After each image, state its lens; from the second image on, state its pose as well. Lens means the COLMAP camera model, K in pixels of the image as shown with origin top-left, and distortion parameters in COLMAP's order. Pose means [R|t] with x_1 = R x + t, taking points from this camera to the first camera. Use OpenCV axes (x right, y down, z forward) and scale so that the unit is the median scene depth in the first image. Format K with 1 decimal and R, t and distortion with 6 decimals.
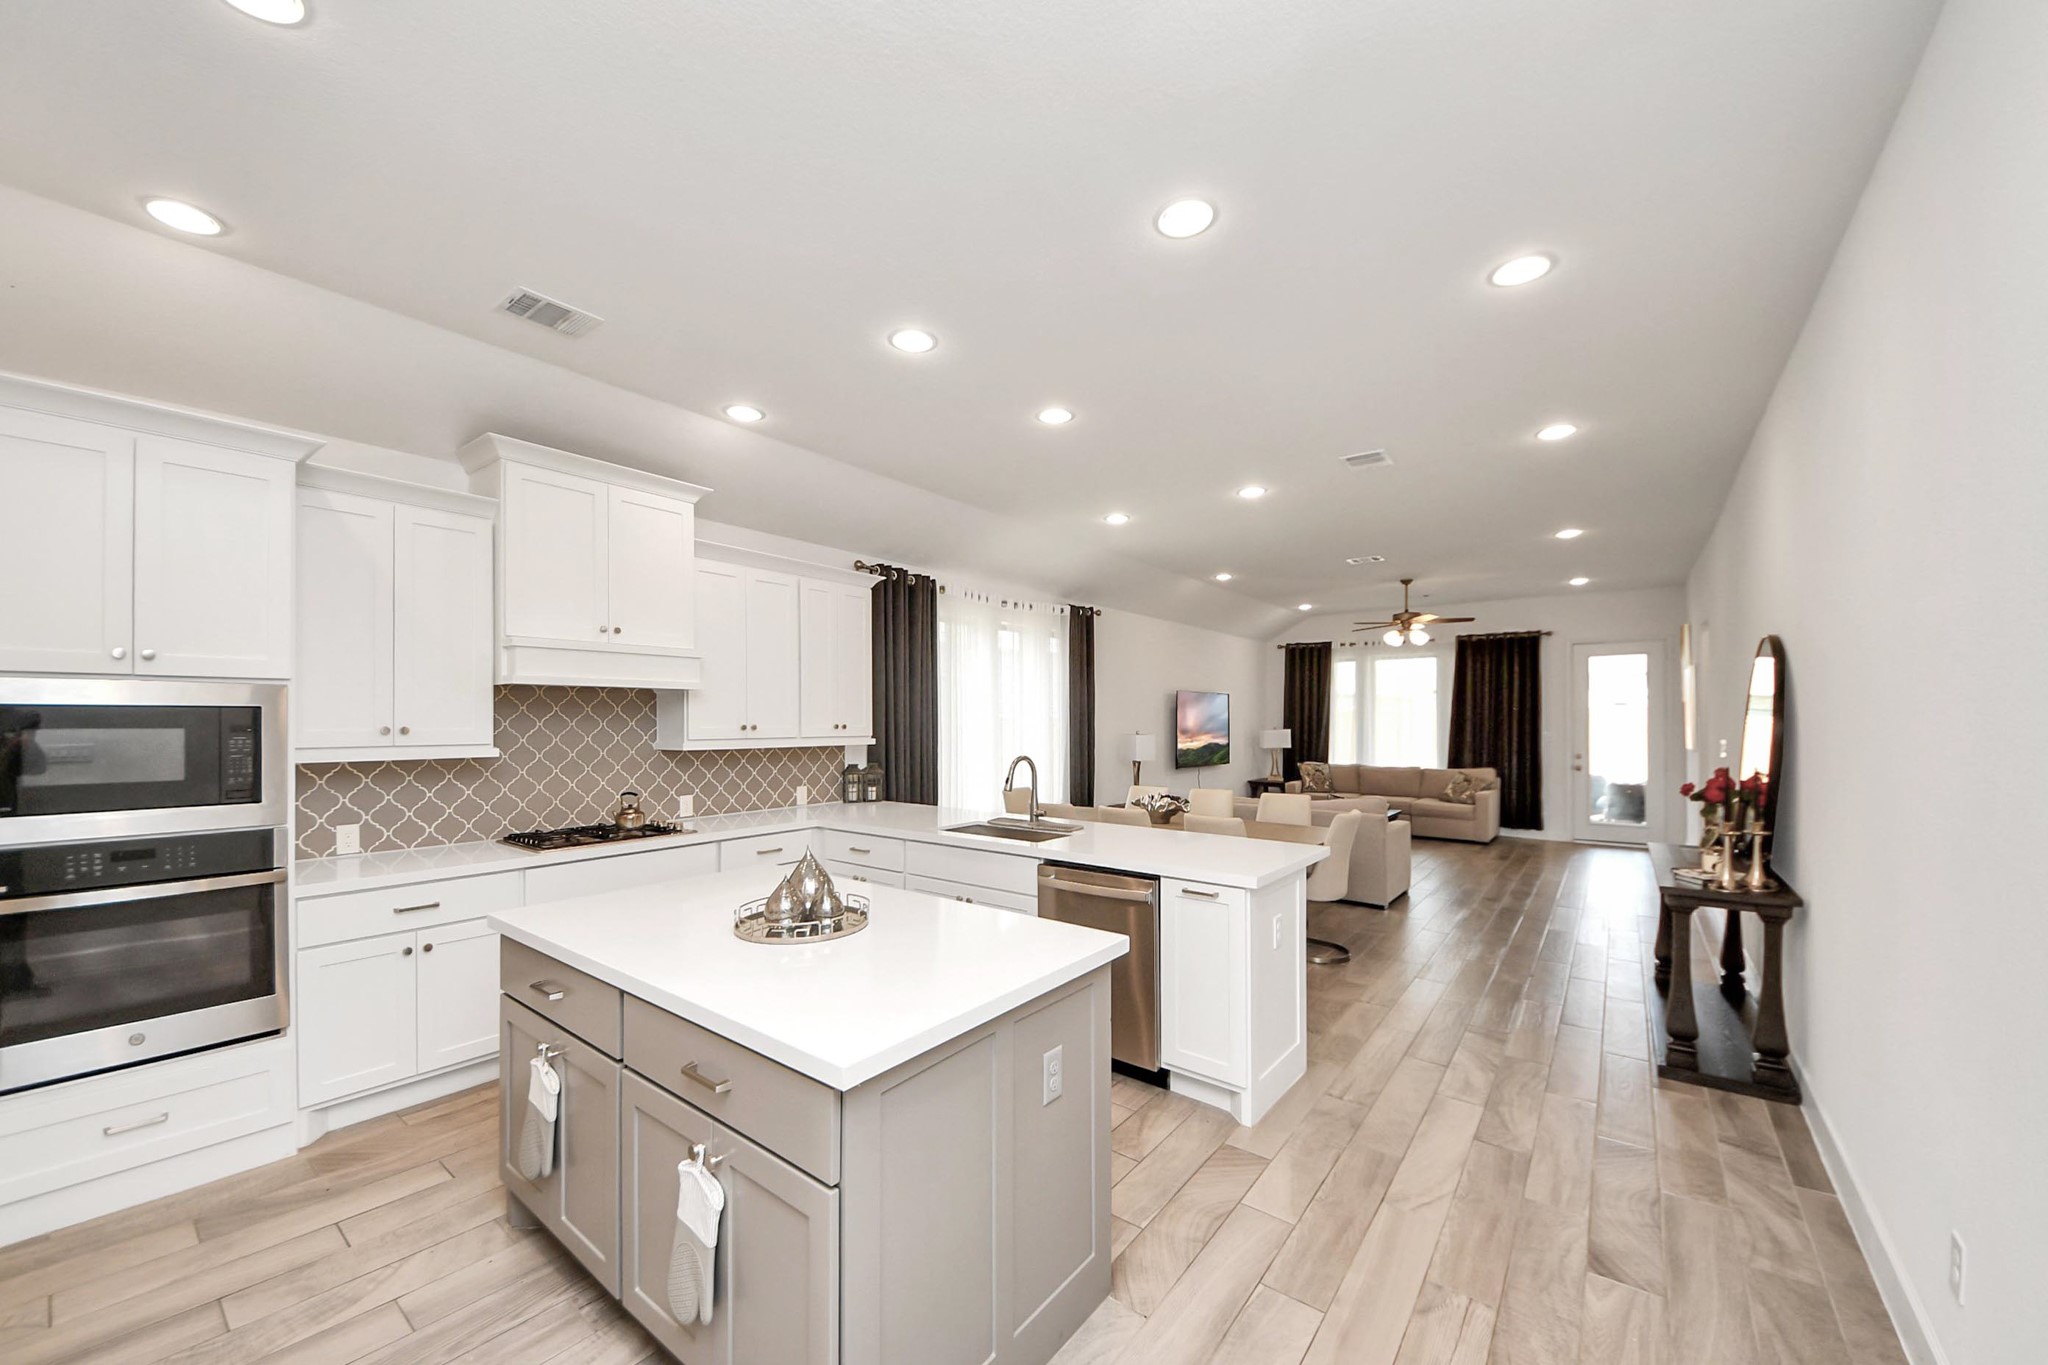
lens RADIAL K [[753.7, 0, 1022.5], [0, 753.7, 721.6], [0, 0, 1]] dist [0.006844, -0.001178]
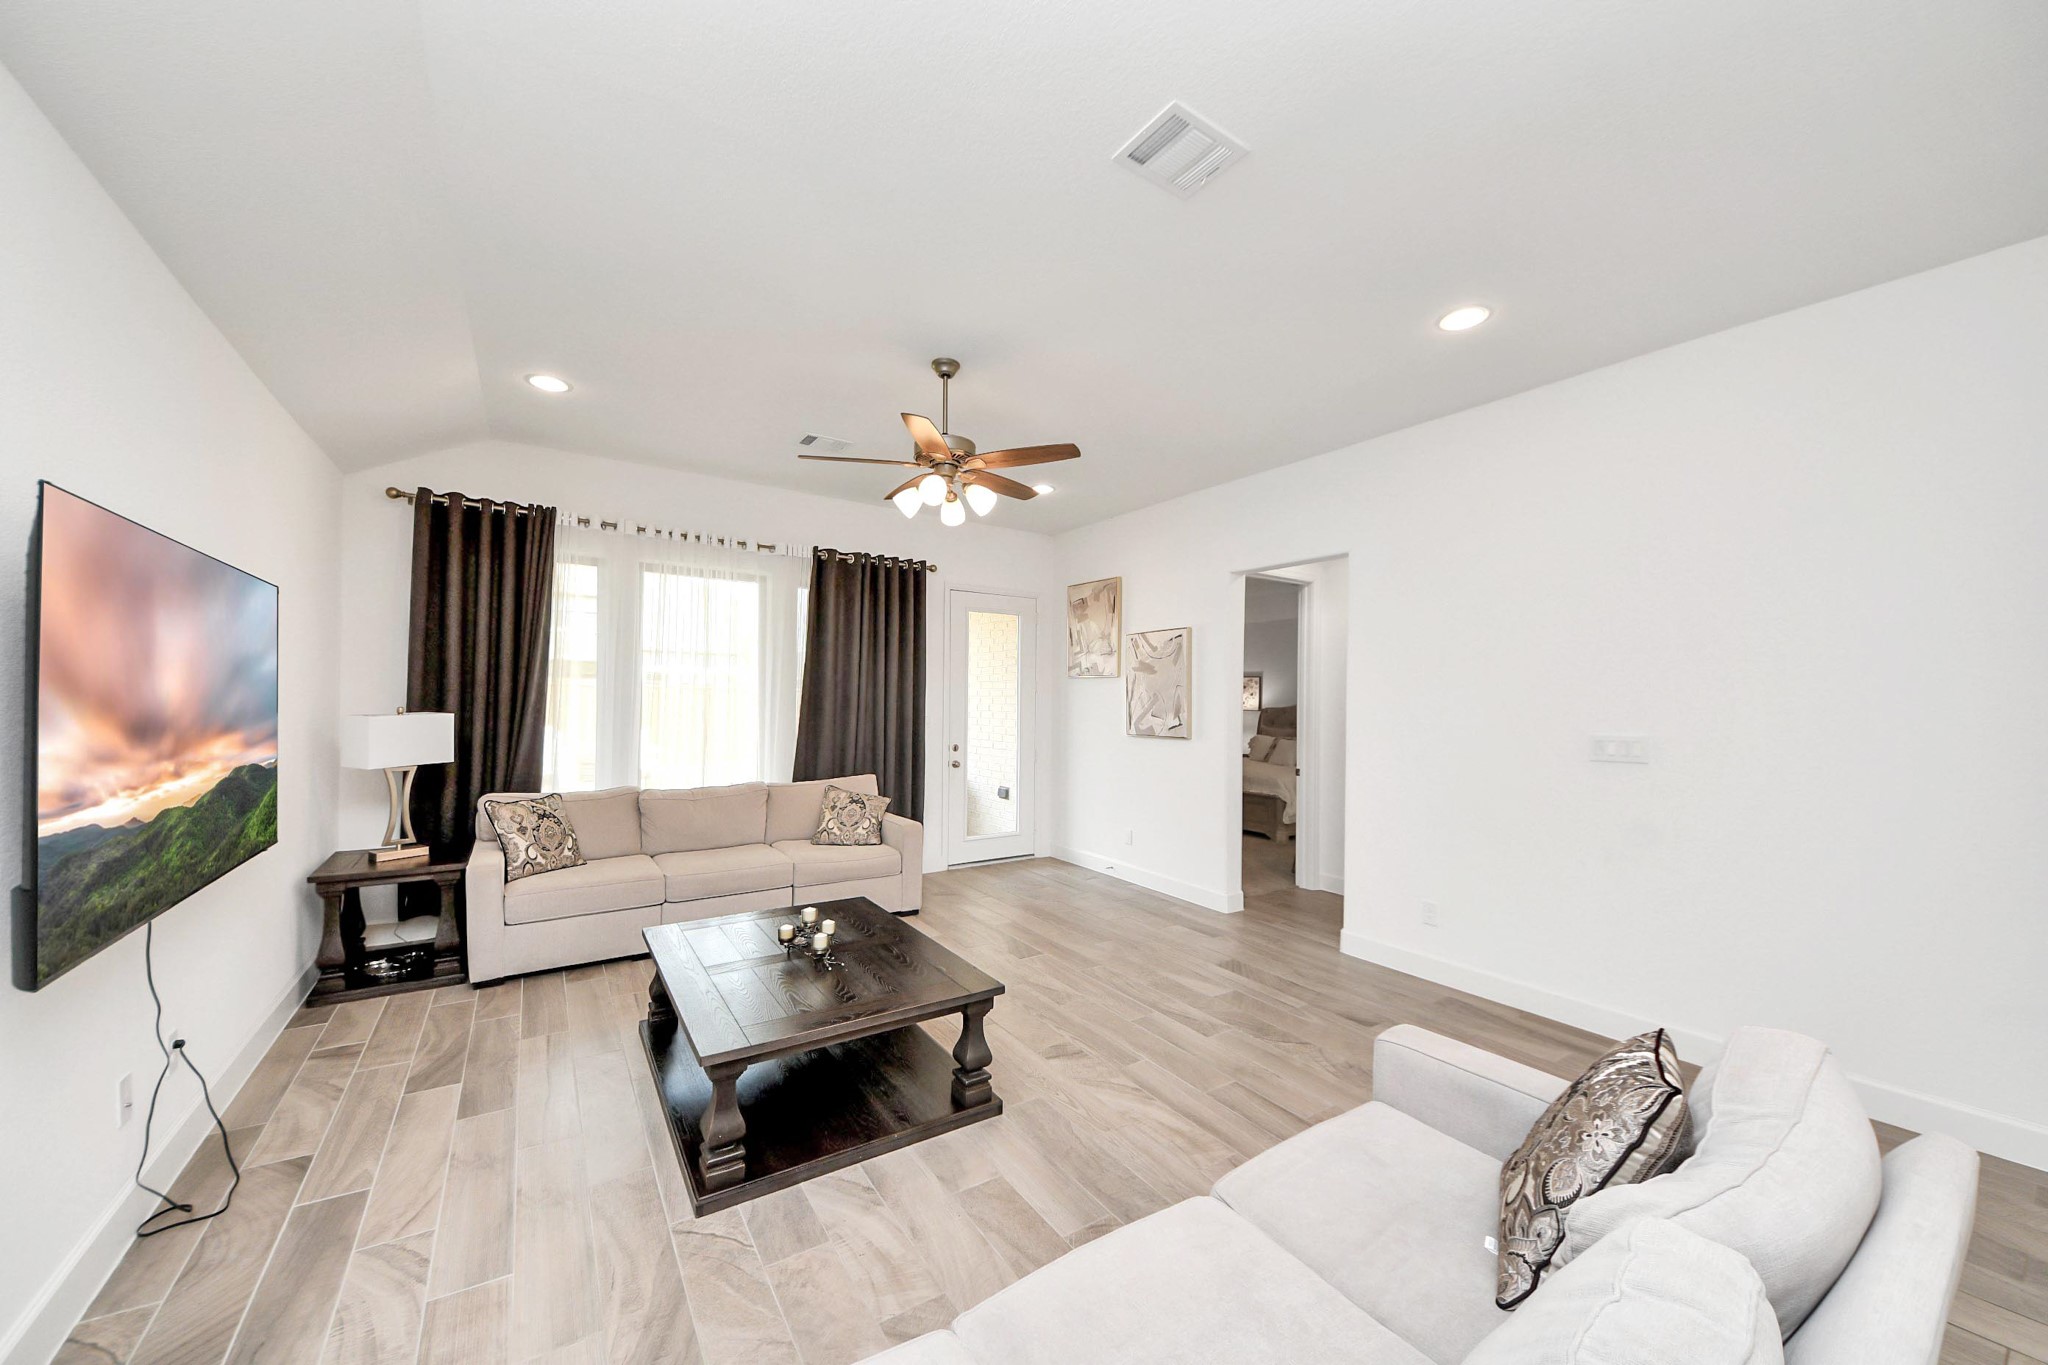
lens RADIAL K [[753.7, 0, 1059.6], [0, 753.7, 686.1], [0, 0, 1]] dist [0.006844, -0.001178]
pose [[0.302245, 0.019605, 0.953029, 0.097250], [-0.008473, 0.999804, -0.017880, 0.000399], [-0.953192, -0.002671, 0.302352, 0.695366]]
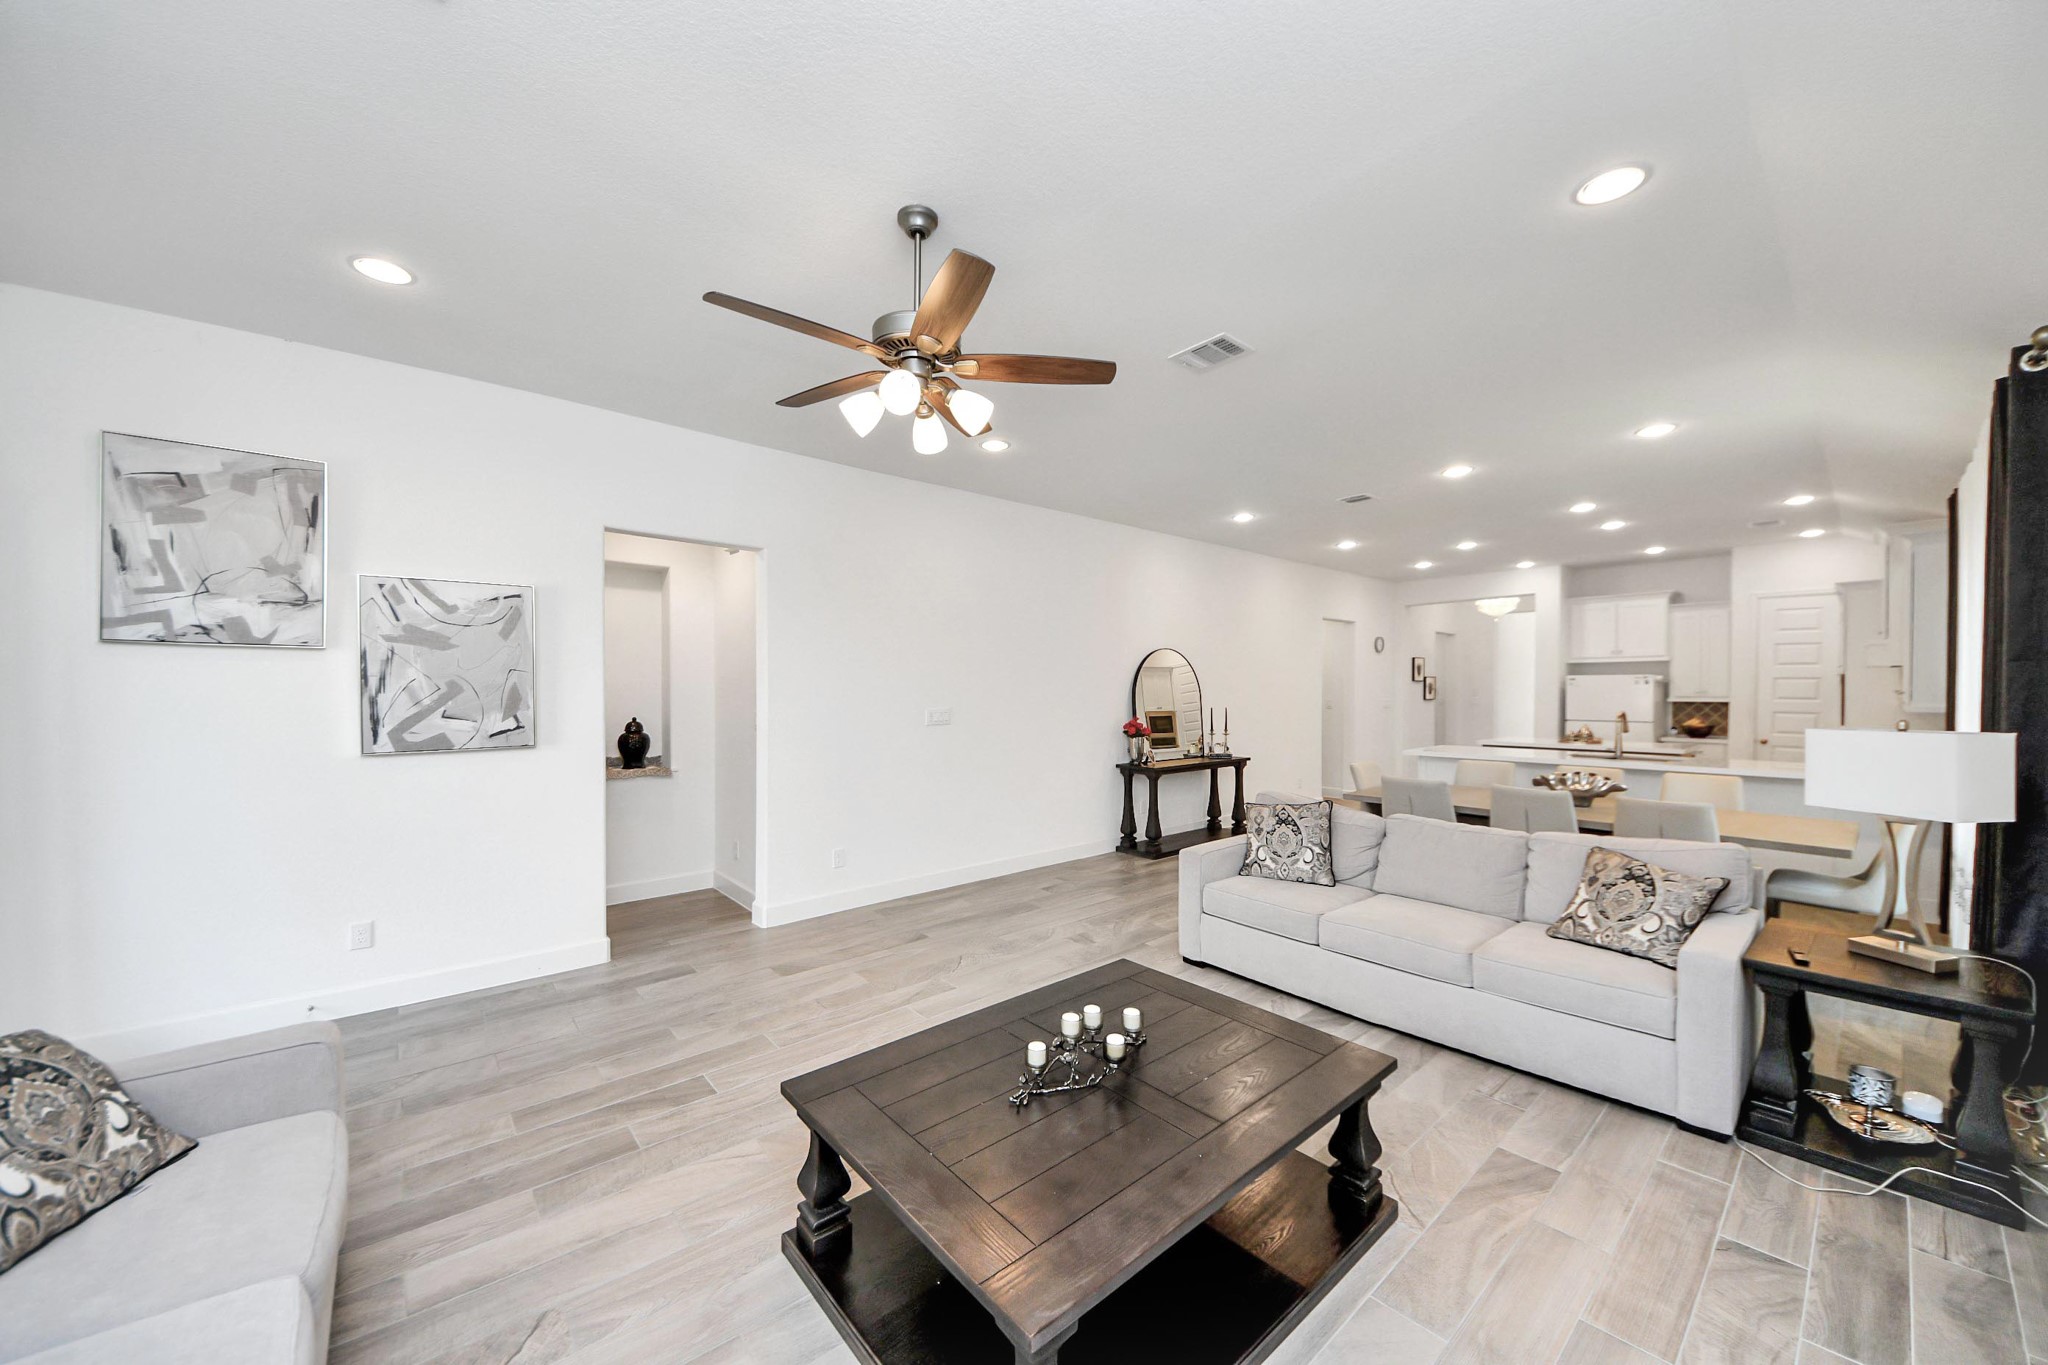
lens RADIAL K [[753.7, 0, 982.3], [0, 753.7, 680.3], [0, 0, 1]] dist [0.006844, -0.001178]
pose [[-0.977024, 0.001349, 0.213123, 0.395945], [0.001459, 0.999999, 0.000358, -0.005849], [-0.213122, 0.000661, -0.977025, 1.179345]]
